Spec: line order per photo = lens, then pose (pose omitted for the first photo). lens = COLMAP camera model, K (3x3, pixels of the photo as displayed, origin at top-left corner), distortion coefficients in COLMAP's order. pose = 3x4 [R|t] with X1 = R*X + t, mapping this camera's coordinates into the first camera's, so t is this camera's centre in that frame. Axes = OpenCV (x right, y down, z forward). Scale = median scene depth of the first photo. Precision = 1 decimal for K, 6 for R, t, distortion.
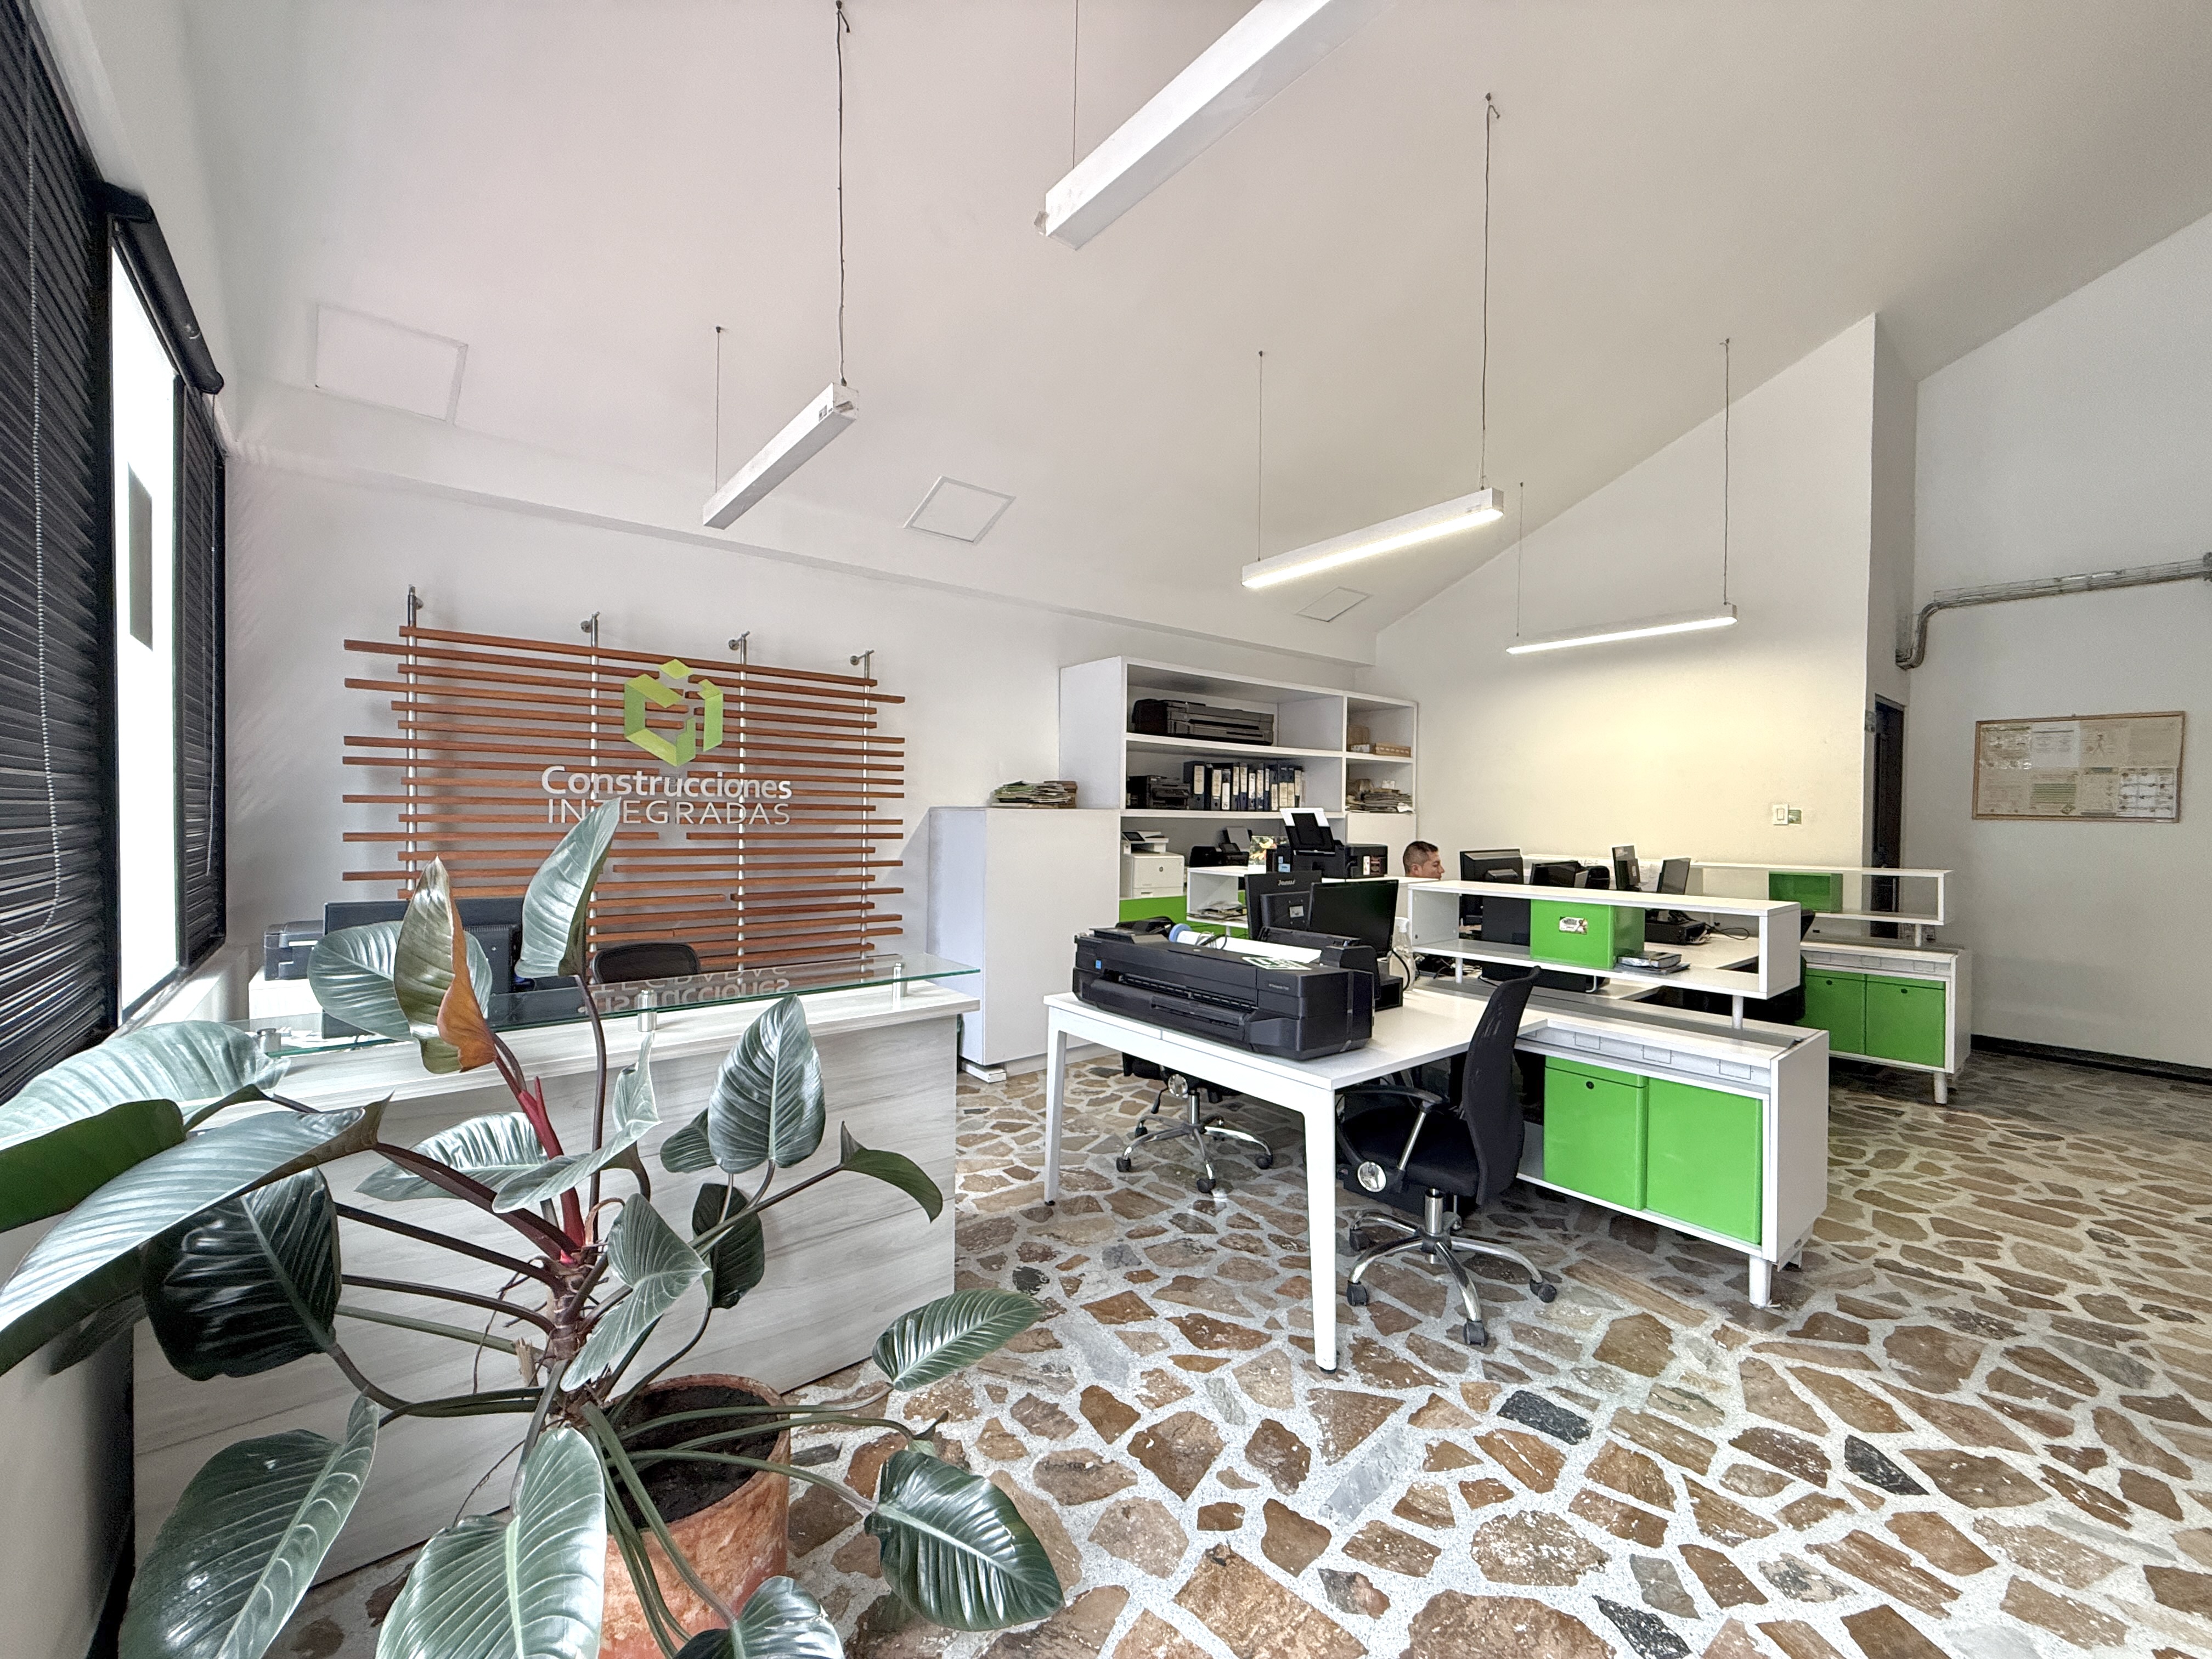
lens RADIAL K [[888.3, 0, 1097.3], [0, 888.3, 821.7], [0, 0, 1]] dist [0.002221, 0.000485]
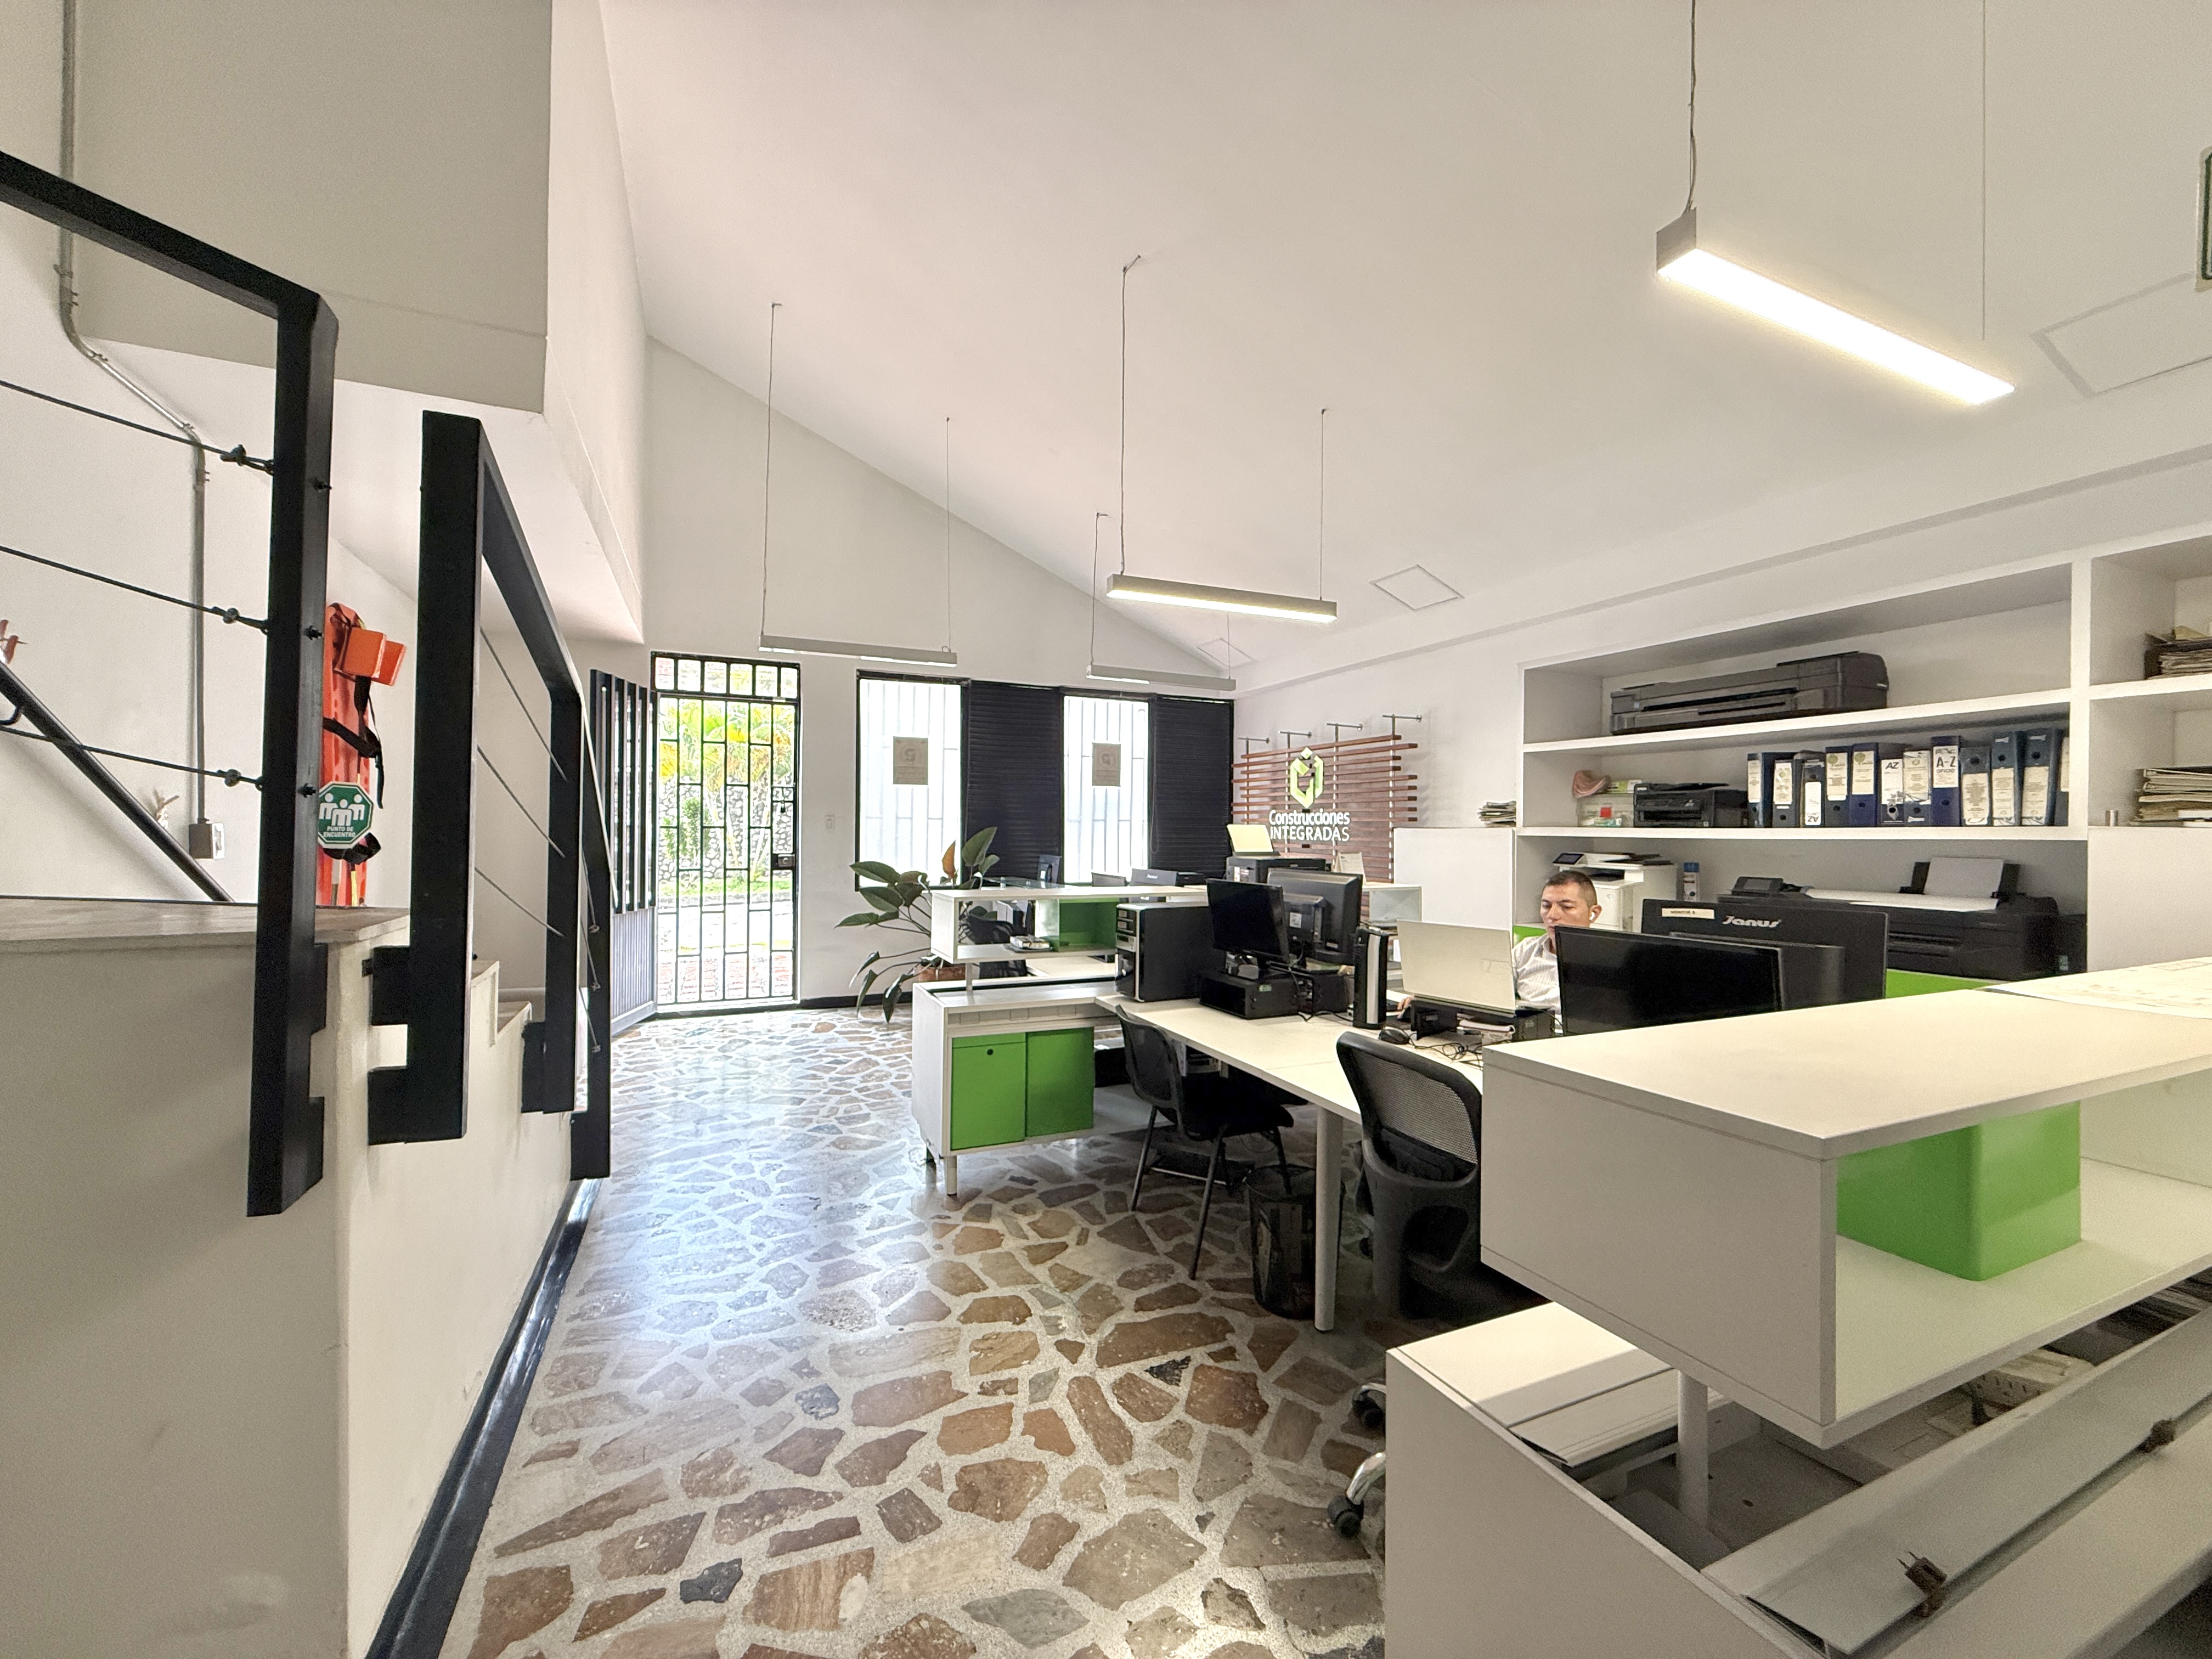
lens RADIAL K [[888.3, 0, 1103.9], [0, 888.3, 832.6], [0, 0, 1]] dist [0.002221, 0.000485]
pose [[-0.266854, -0.006623, -0.963714, 1.749586], [-0.011582, 0.999926, -0.003665, -0.001380], [0.963667, 0.010184, -0.266911, 1.394113]]
